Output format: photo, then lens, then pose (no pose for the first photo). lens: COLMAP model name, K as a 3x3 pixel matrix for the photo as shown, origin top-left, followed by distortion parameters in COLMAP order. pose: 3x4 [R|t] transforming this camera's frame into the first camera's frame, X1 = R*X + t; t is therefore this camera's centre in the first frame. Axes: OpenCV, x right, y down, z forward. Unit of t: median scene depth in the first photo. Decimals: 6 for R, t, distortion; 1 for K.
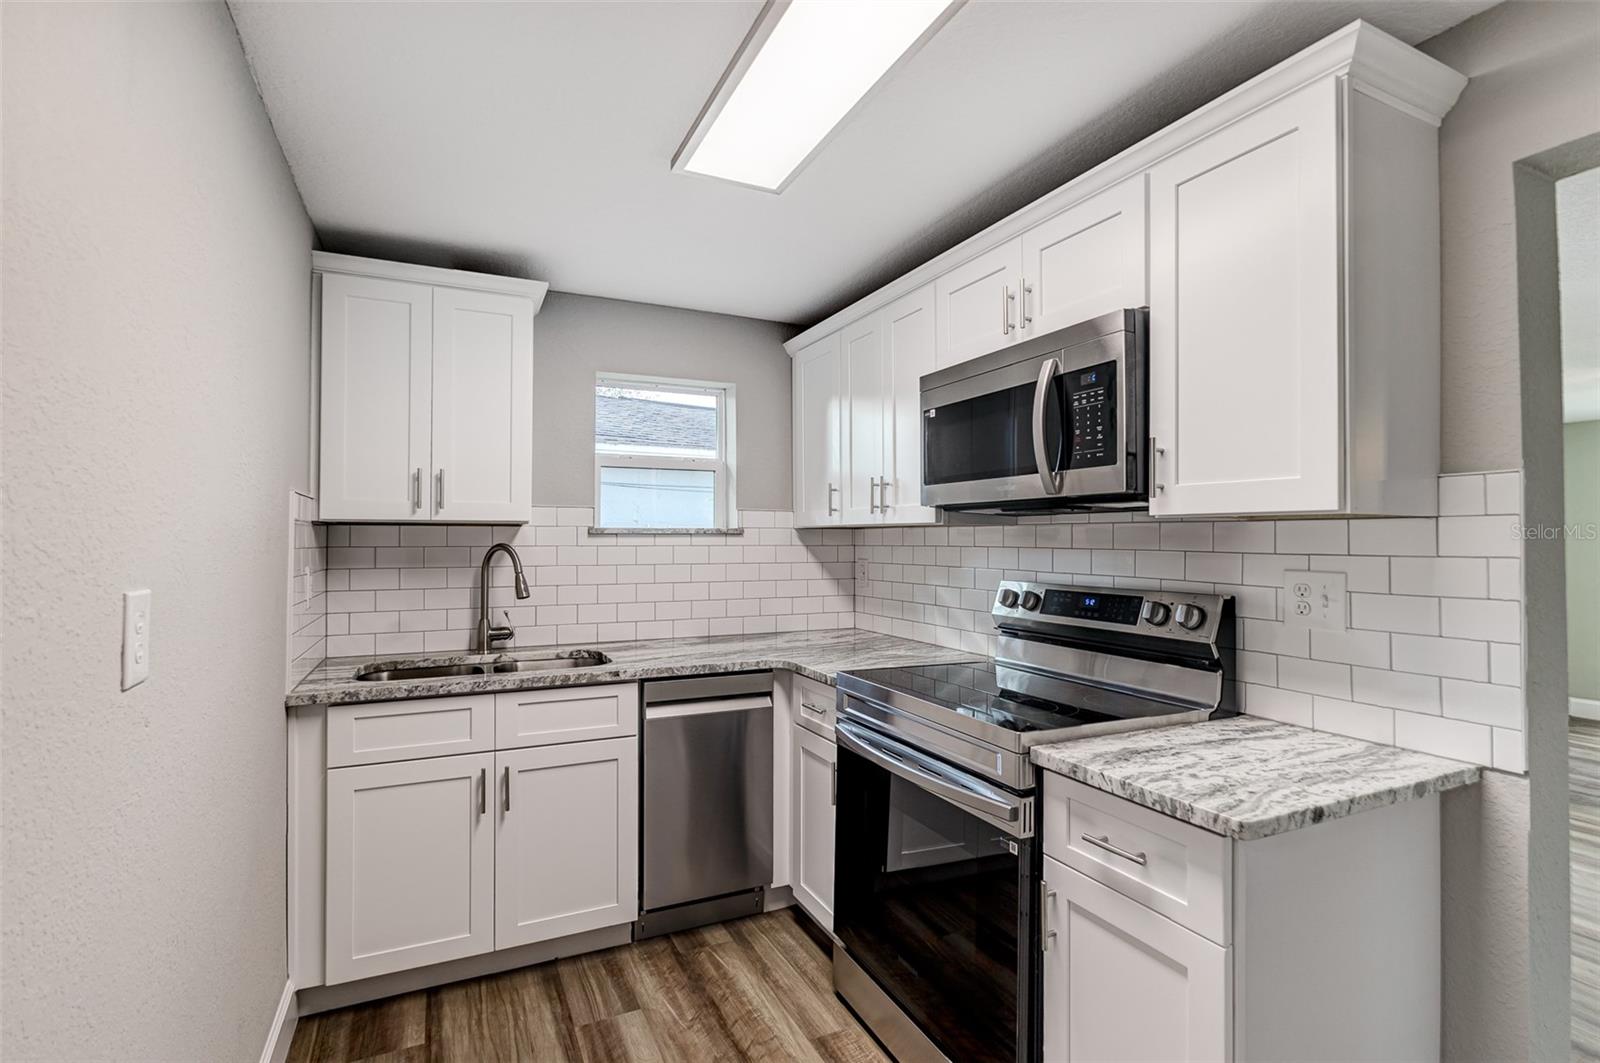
lens RADIAL K [[745.7, 0, 805.1], [0, 745.7, 527.6], [0, 0, 1]] dist [-0.003179, -0.000058]
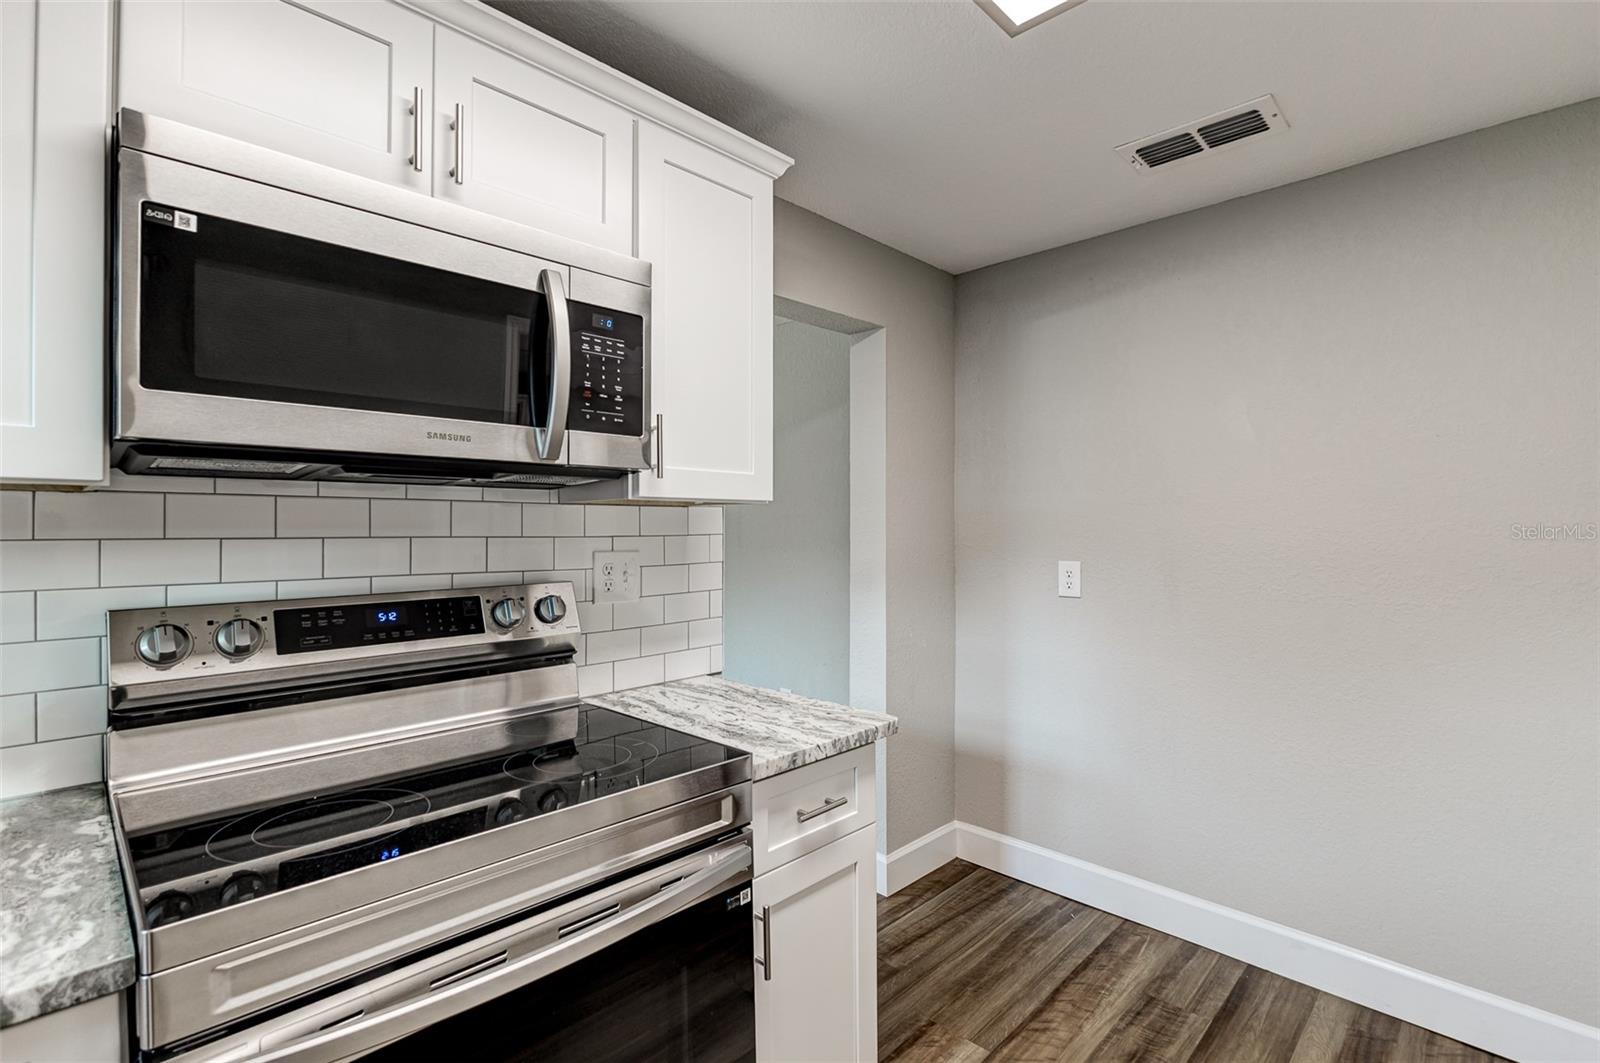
lens RADIAL K [[745.7, 0, 805.1], [0, 745.7, 527.6], [0, 0, 1]] dist [-0.003179, -0.000058]
pose [[-0.340413, -0.003610, 0.940269, -0.470676], [-0.013123, 0.999913, -0.000912, 0.020256], [-0.940184, -0.012649, -0.340431, 1.117150]]
